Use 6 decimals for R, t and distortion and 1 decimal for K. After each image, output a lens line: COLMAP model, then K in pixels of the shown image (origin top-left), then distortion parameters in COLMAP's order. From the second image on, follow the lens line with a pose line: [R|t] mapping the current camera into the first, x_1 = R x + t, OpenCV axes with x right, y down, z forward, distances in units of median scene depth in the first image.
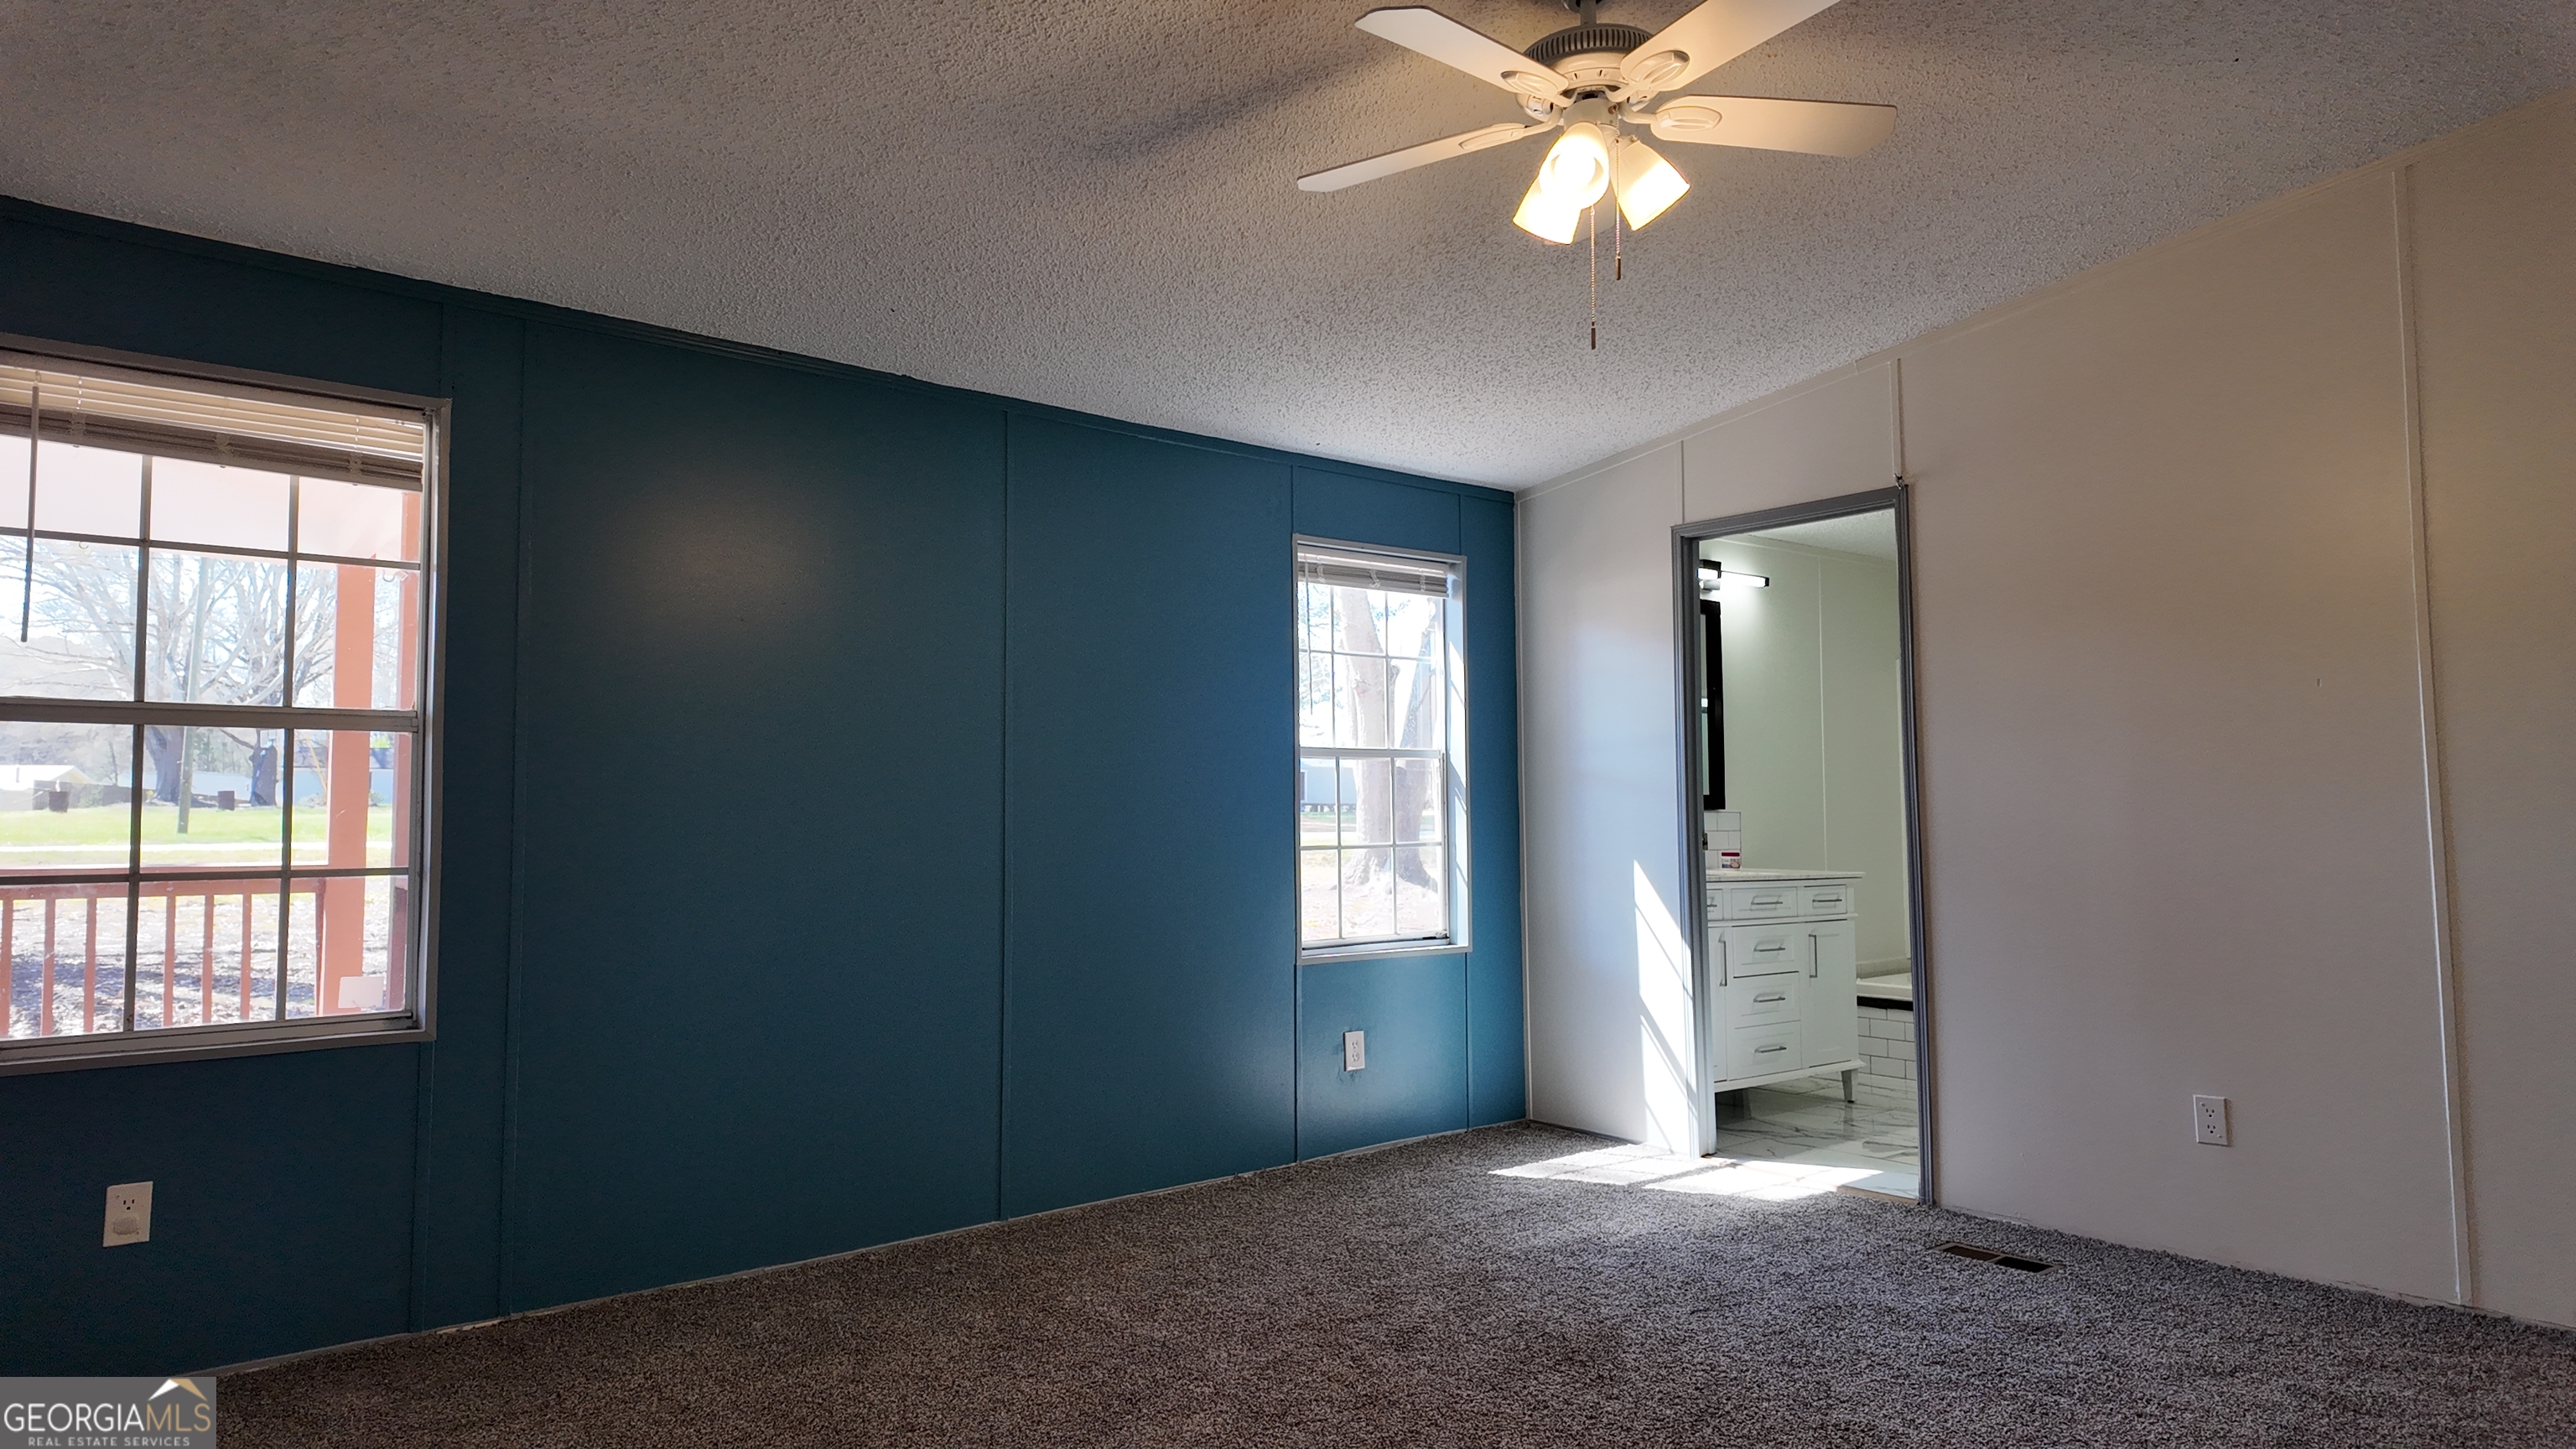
lens RADIAL K [[1498.5, 0, 1282.1], [0, 1498.5, 724.8], [0, 0, 1]] dist [0.077907, -0.083609]
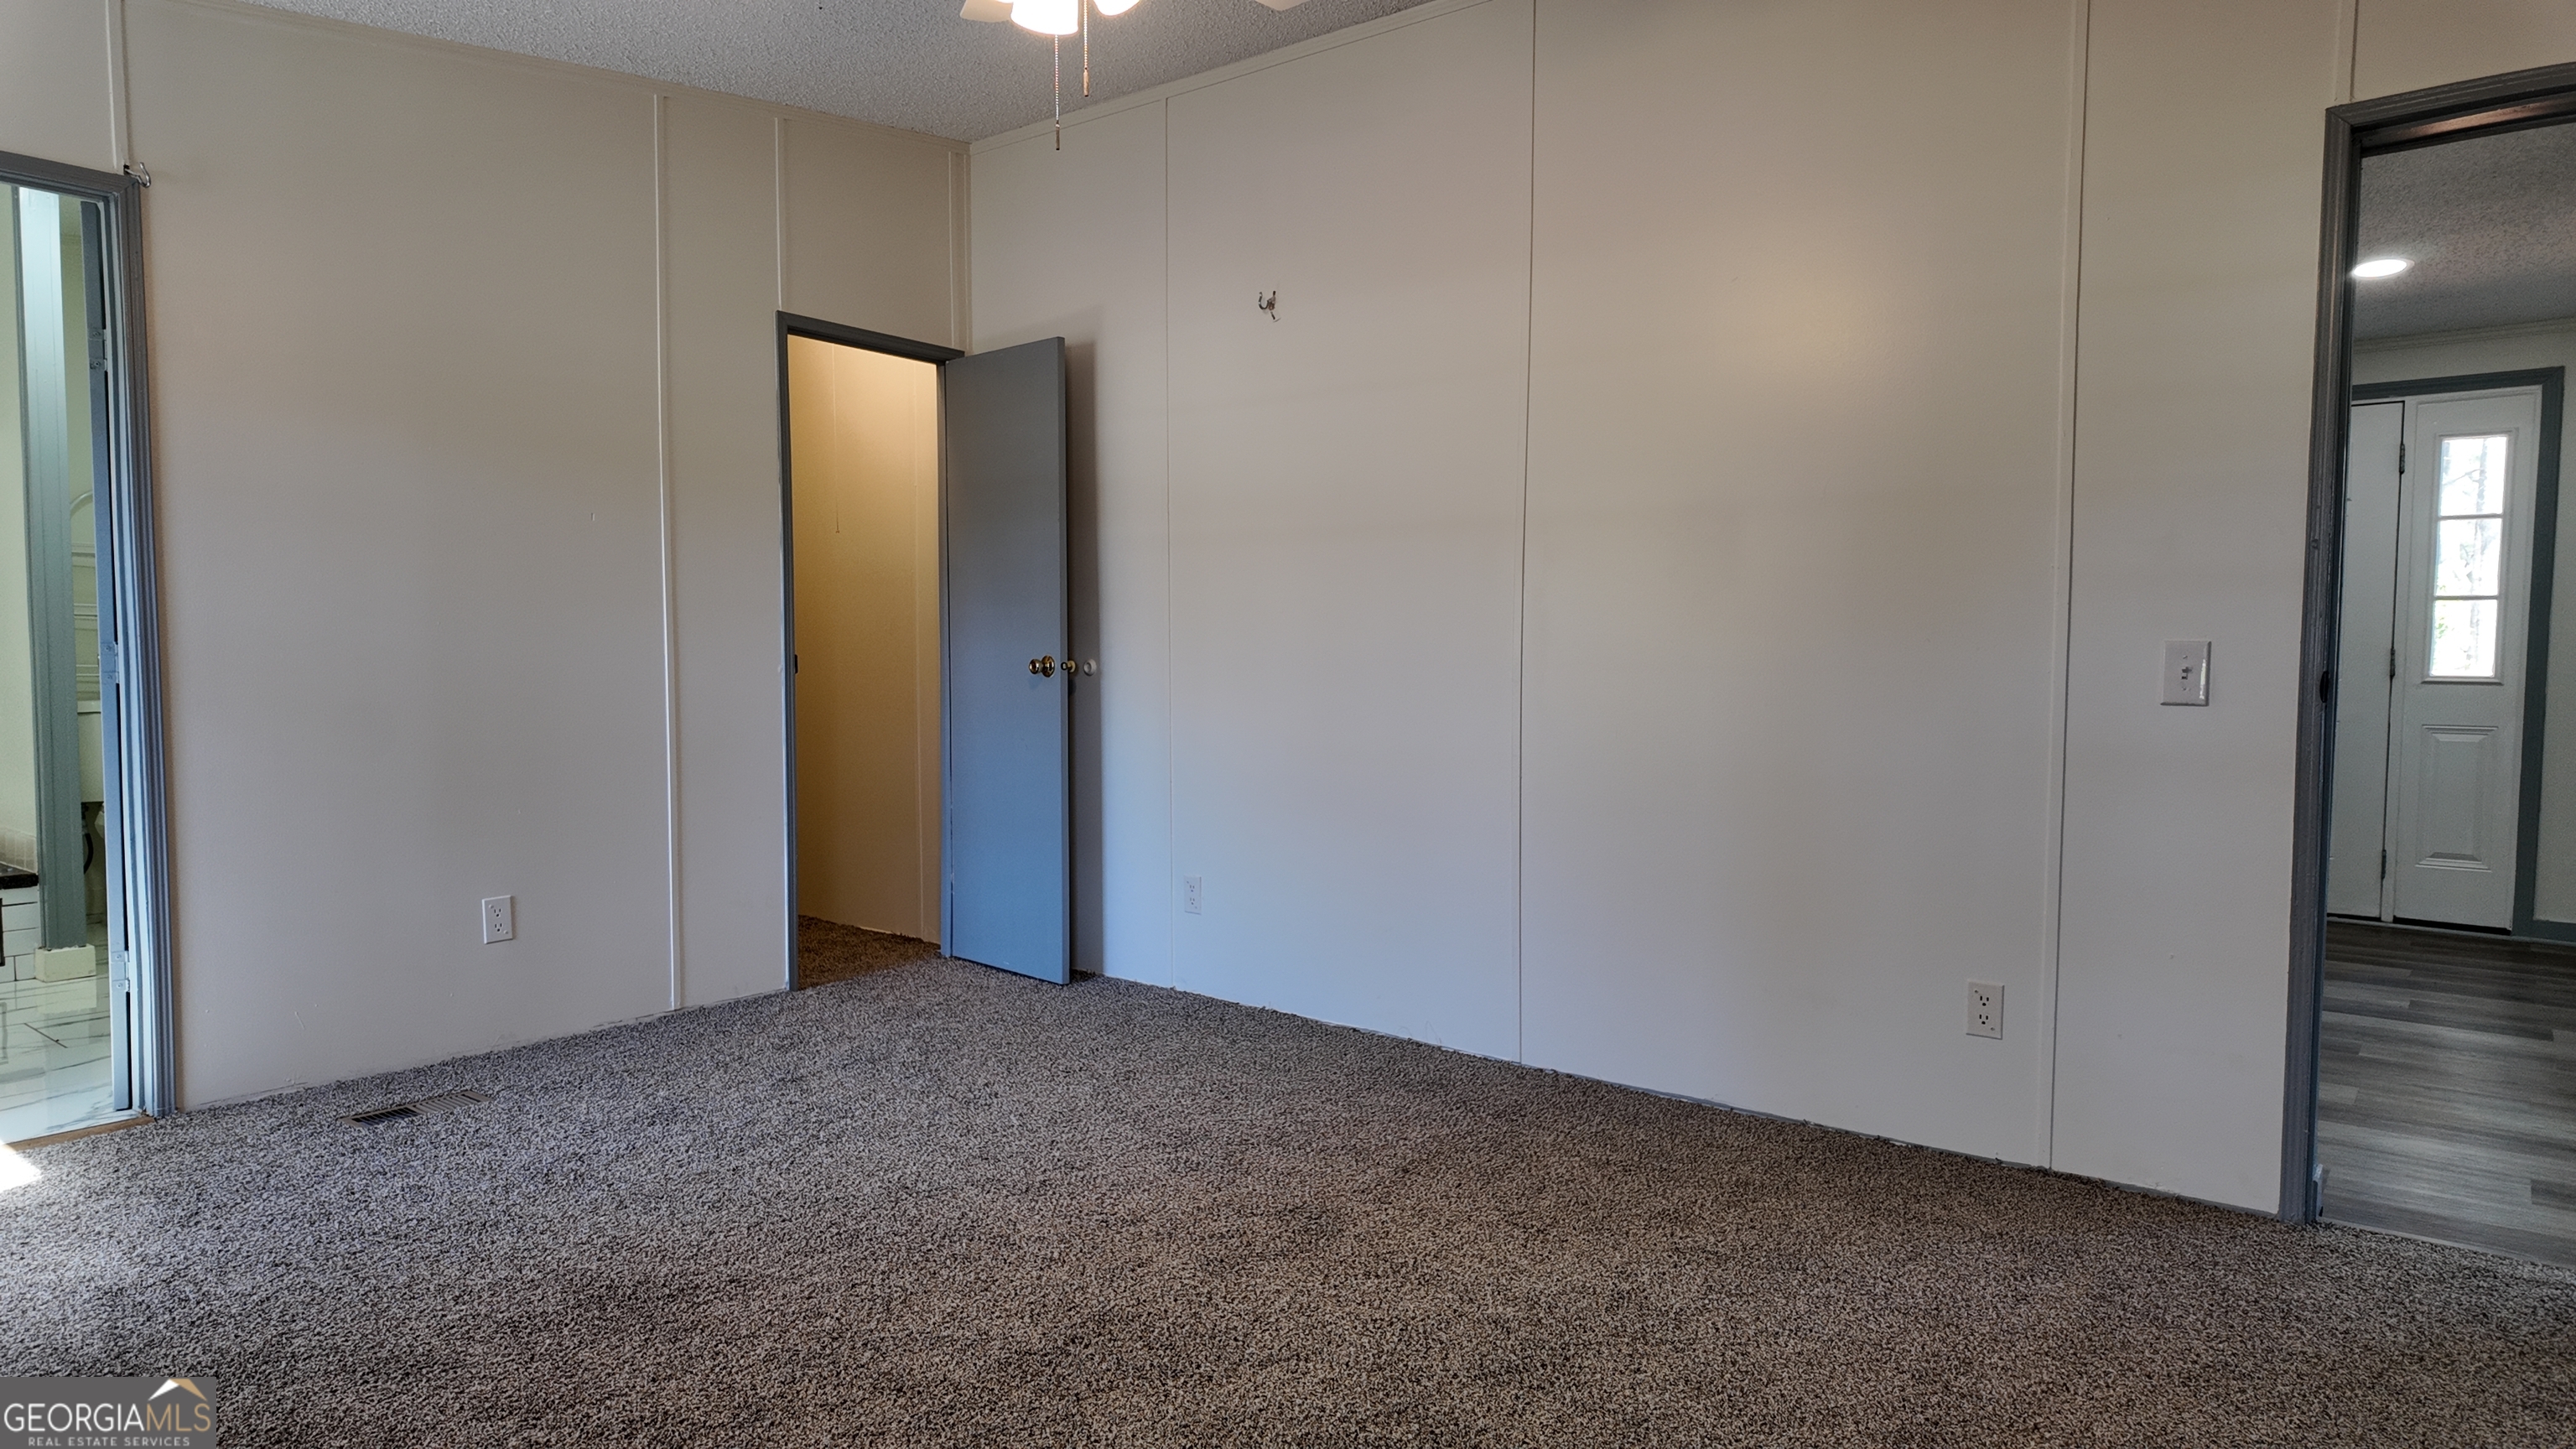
lens RADIAL K [[1498.5, 0, 1282.1], [0, 1498.5, 724.8], [0, 0, 1]] dist [0.077907, -0.083609]
pose [[-0.242803, -0.054738, 0.968530, -0.589075], [-0.088228, 0.995515, 0.034145, 0.040804], [-0.966055, -0.077161, -0.246544, 0.791518]]
